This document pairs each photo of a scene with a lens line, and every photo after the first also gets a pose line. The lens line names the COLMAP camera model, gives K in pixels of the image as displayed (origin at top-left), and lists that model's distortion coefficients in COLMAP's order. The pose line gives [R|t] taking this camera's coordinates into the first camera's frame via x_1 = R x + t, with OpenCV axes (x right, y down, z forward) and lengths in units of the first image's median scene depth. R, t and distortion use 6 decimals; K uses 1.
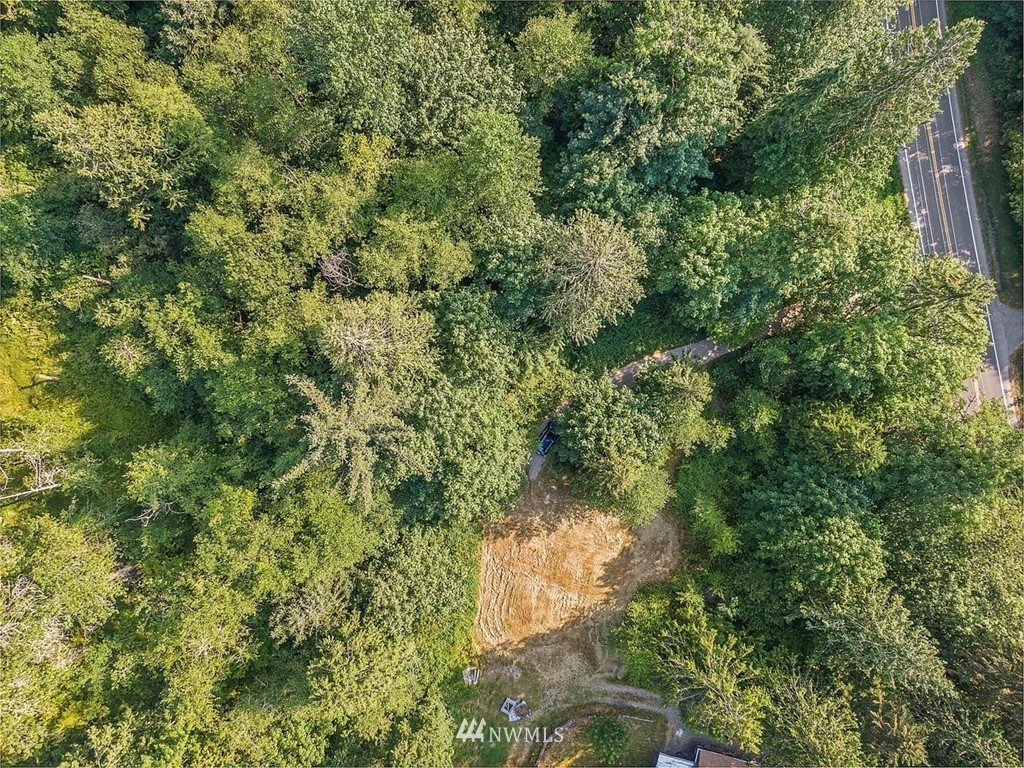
lens RADIAL K [[770.3, 0, 512.0], [0, 770.3, 384.0], [0, 0, 1]] dist [0.056988, -0.092334]
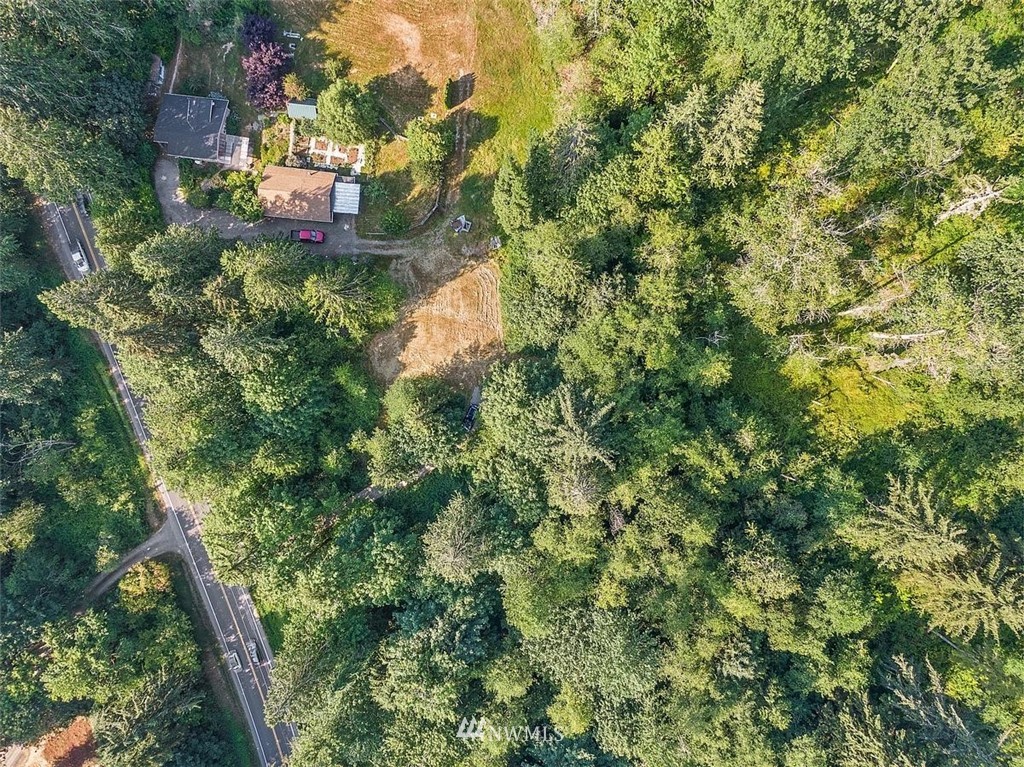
lens RADIAL K [[733.9, 0, 512.0], [0, 733.9, 383.5], [0, 0, 1]] dist [0.003039, -0.005157]
pose [[-0.984817, 0.170041, 0.034941, -0.109106], [-0.170714, -0.985170, -0.017238, 0.176813], [0.031492, -0.022942, 0.999241, -0.465963]]
